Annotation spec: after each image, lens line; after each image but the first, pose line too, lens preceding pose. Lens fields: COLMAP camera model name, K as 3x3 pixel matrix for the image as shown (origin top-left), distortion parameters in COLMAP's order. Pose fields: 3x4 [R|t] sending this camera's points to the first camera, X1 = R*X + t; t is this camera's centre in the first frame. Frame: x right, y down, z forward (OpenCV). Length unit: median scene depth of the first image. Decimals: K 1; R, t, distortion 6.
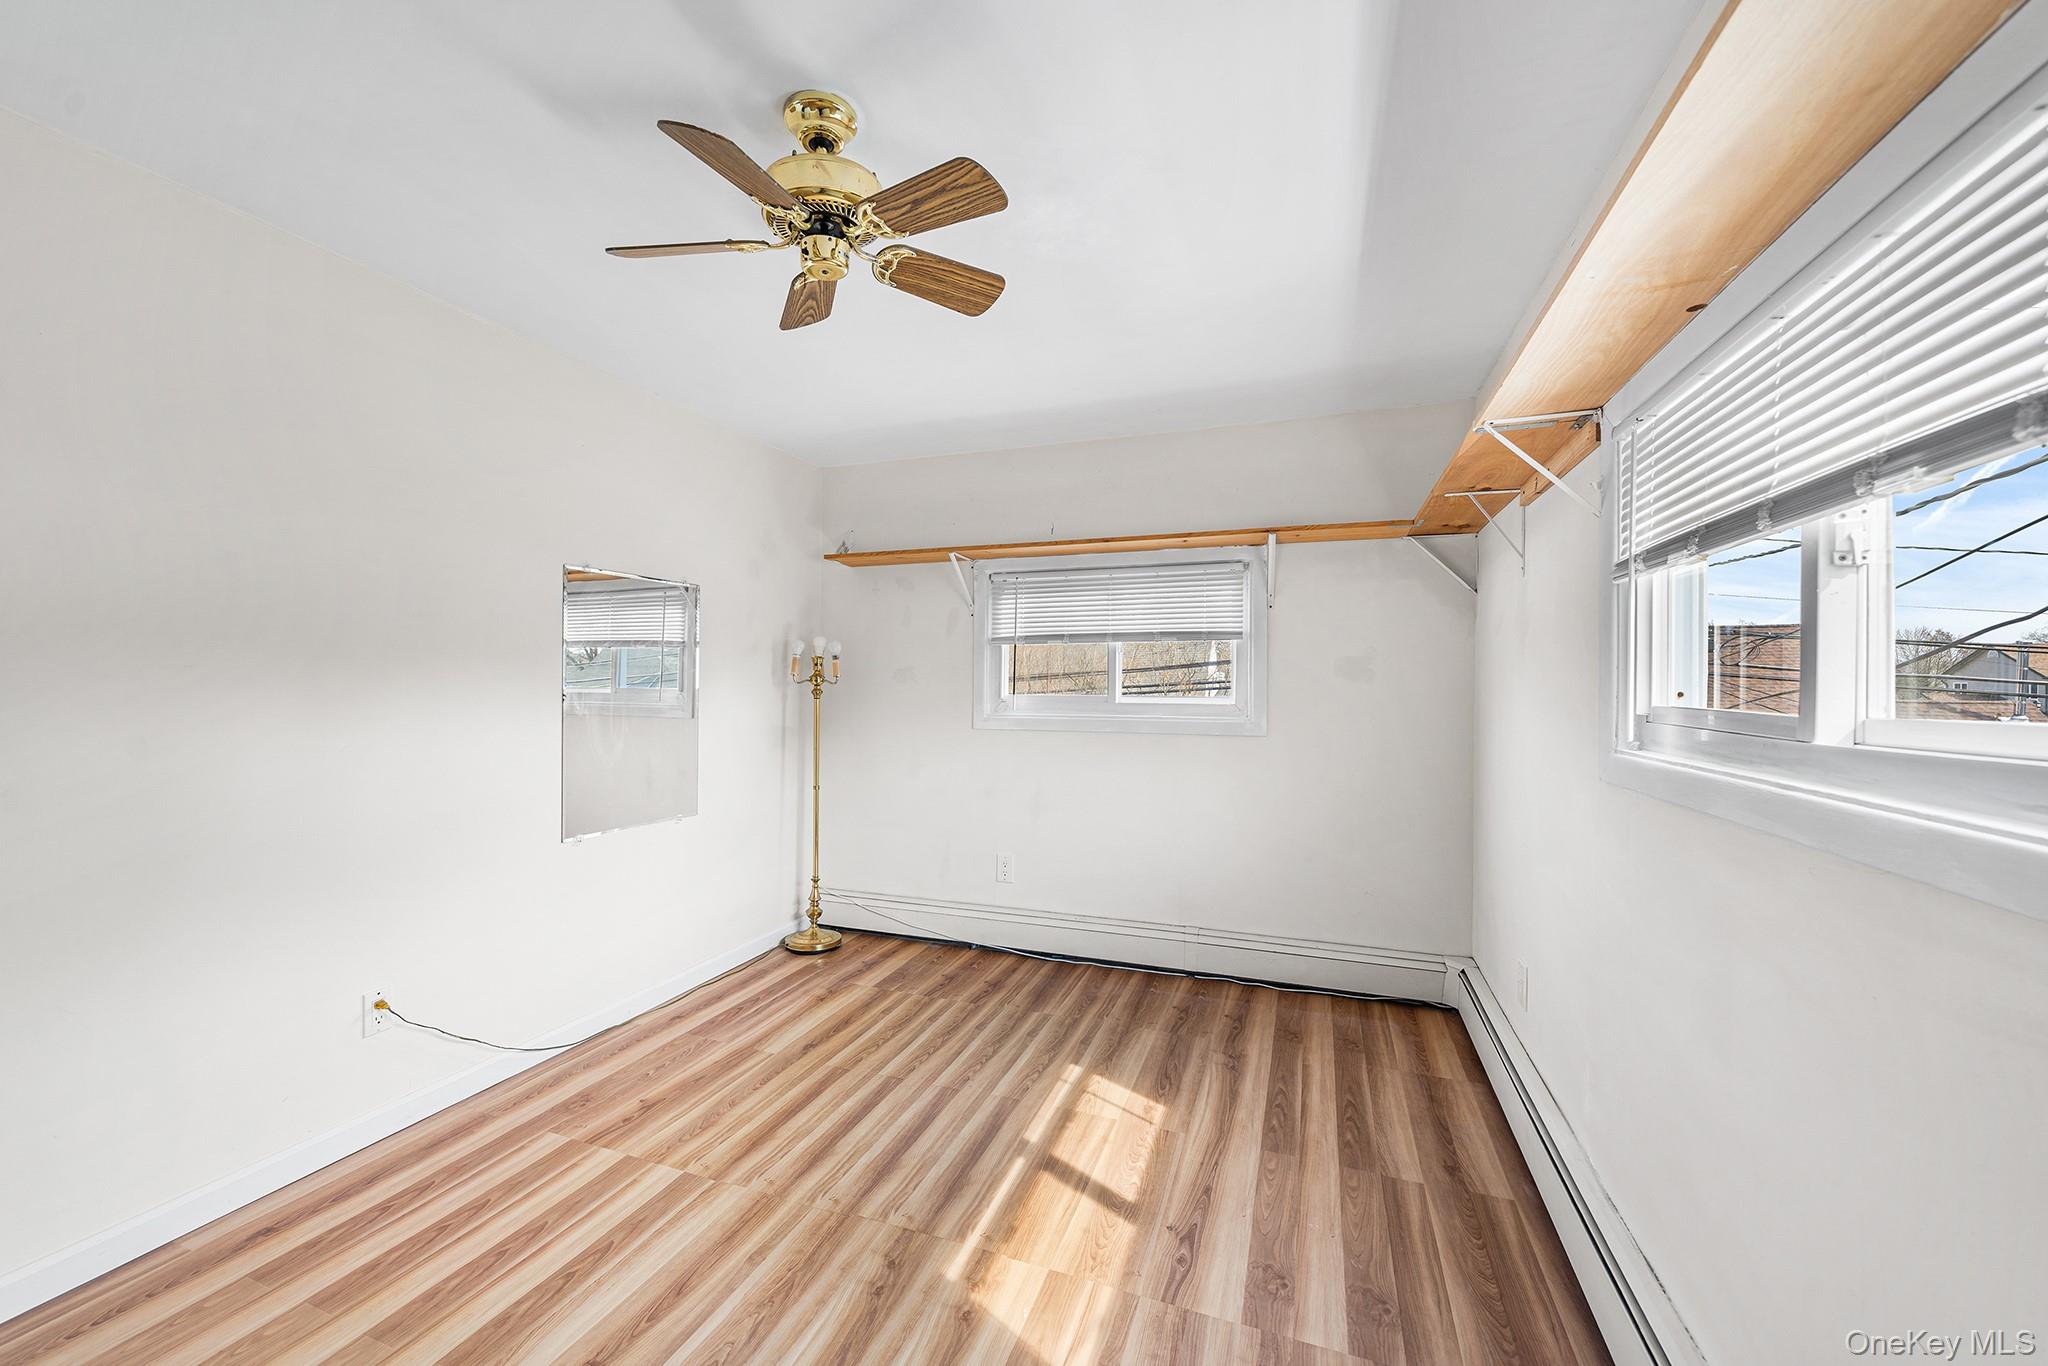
lens RADIAL K [[799.8, 0, 1024.0], [0, 799.8, 683.0], [0, 0, 1]] dist [0.000650, 0.000133]
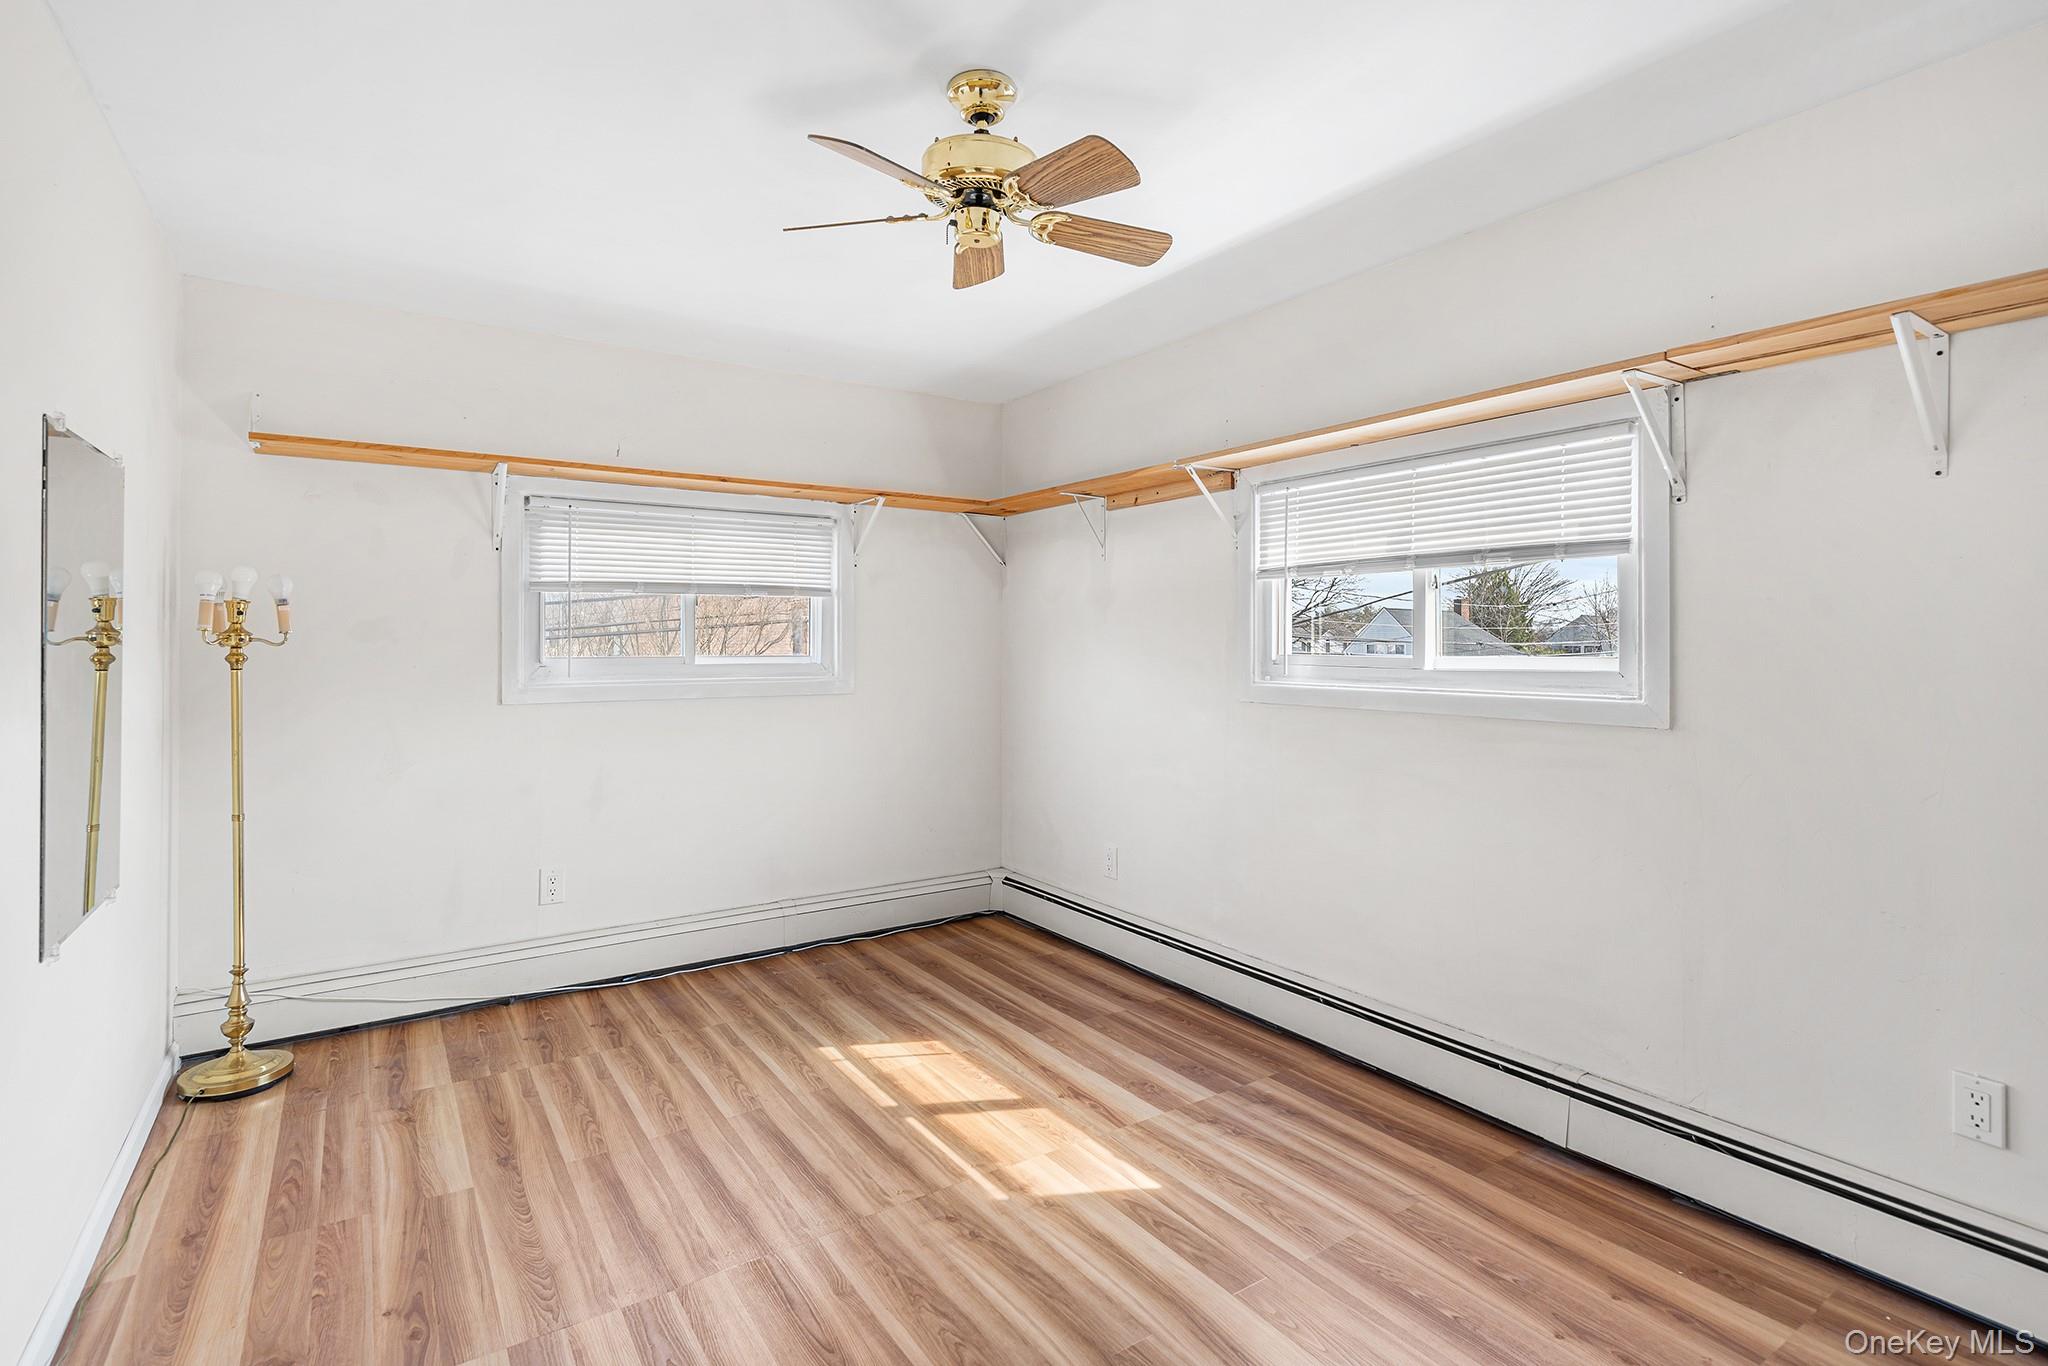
lens RADIAL K [[972.0, 0, 1022.2], [0, 972.0, 639.7], [0, 0, 1]] dist [0.000503, 0.000880]
pose [[0.585910, -0.003546, 0.810368, -0.623008], [0.001486, 0.999993, 0.003301, -0.005444], [-0.810375, -0.000730, 0.585912, 0.117221]]
